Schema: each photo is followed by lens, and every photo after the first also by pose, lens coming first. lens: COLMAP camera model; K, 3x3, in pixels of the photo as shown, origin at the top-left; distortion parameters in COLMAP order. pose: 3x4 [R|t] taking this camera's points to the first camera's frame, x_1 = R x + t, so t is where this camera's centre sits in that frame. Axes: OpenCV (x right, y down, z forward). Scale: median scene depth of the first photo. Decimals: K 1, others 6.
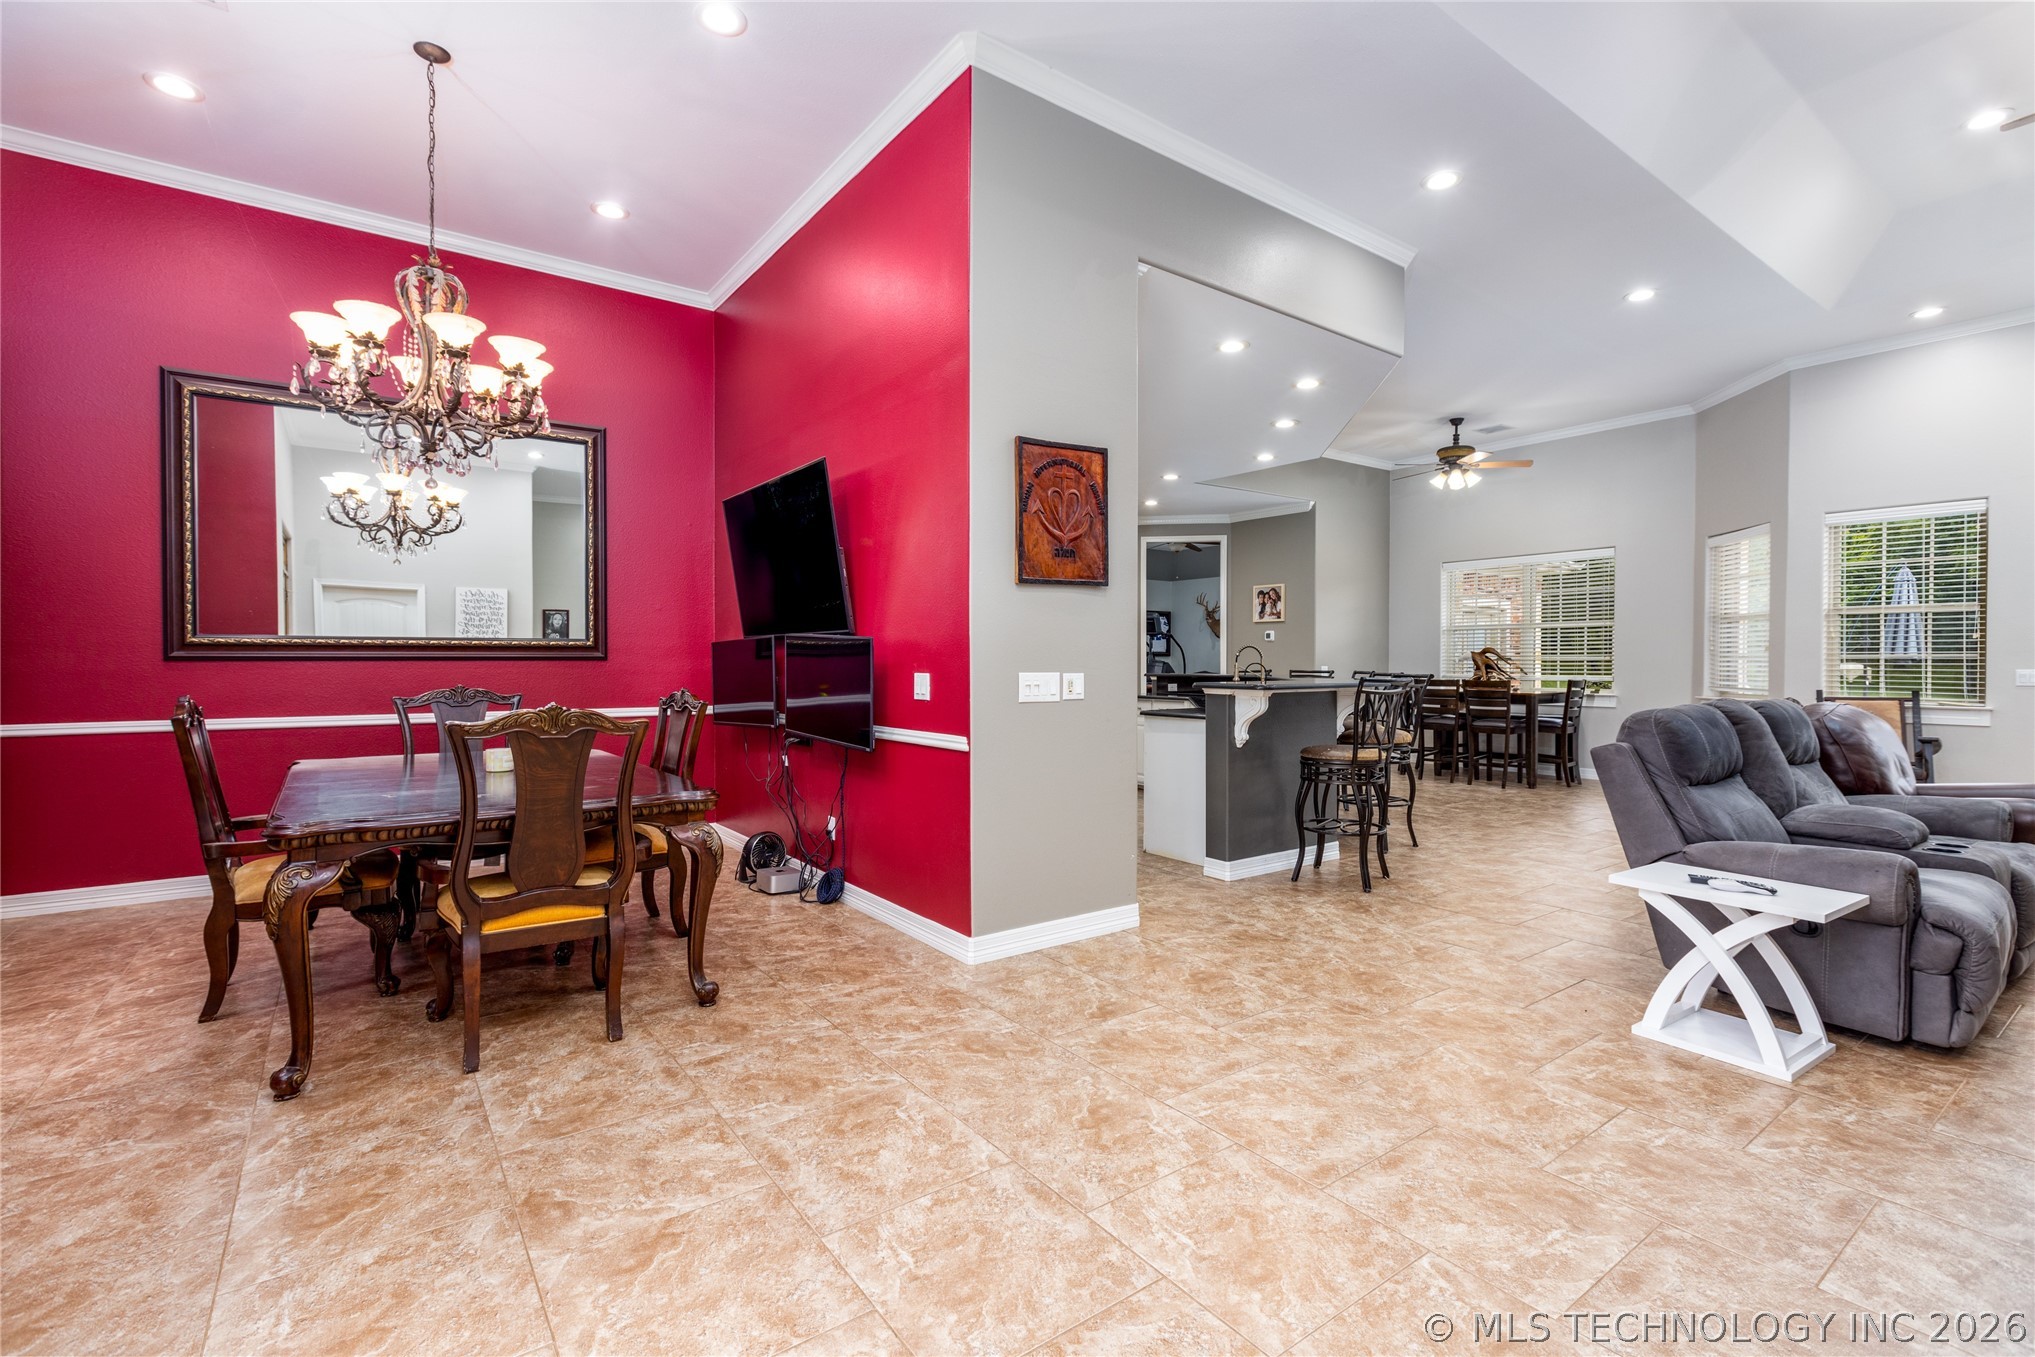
lens RADIAL K [[885.4, 0, 1015.3], [0, 885.4, 670.3], [0, 0, 1]] dist [-0.003294, -0.001082]
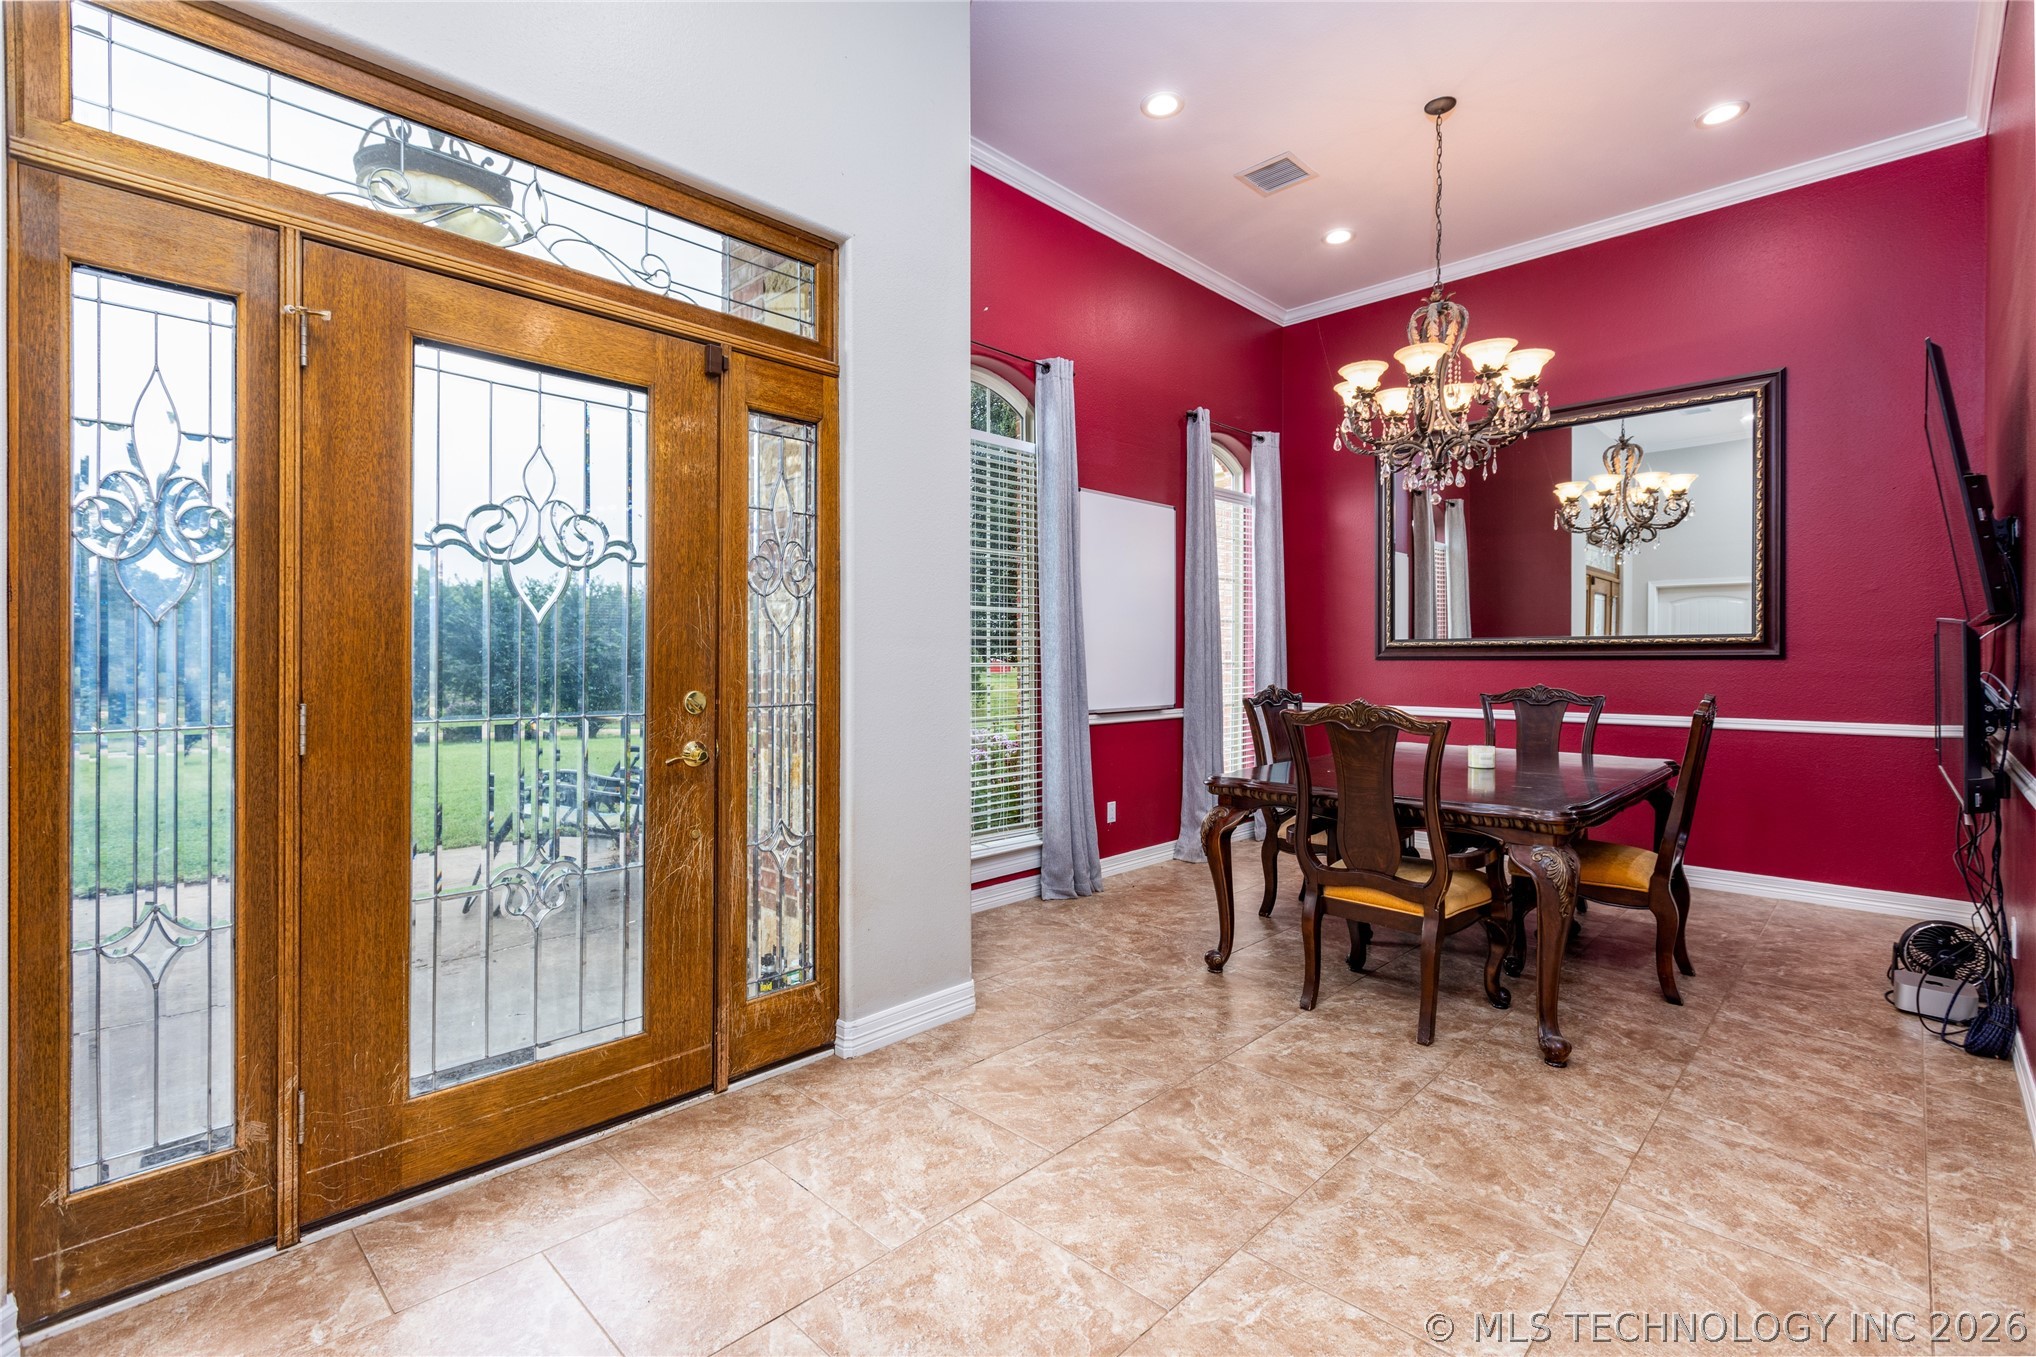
lens RADIAL K [[908.4, 0, 1010.7], [0, 908.4, 662.2], [0, 0, 1]] dist [-0.000490, -0.000567]
pose [[0.176093, 0.001963, -0.984372, 0.450142], [-0.010176, 0.999948, 0.000174, -0.003597], [0.984321, 0.009987, 0.176104, 0.351494]]
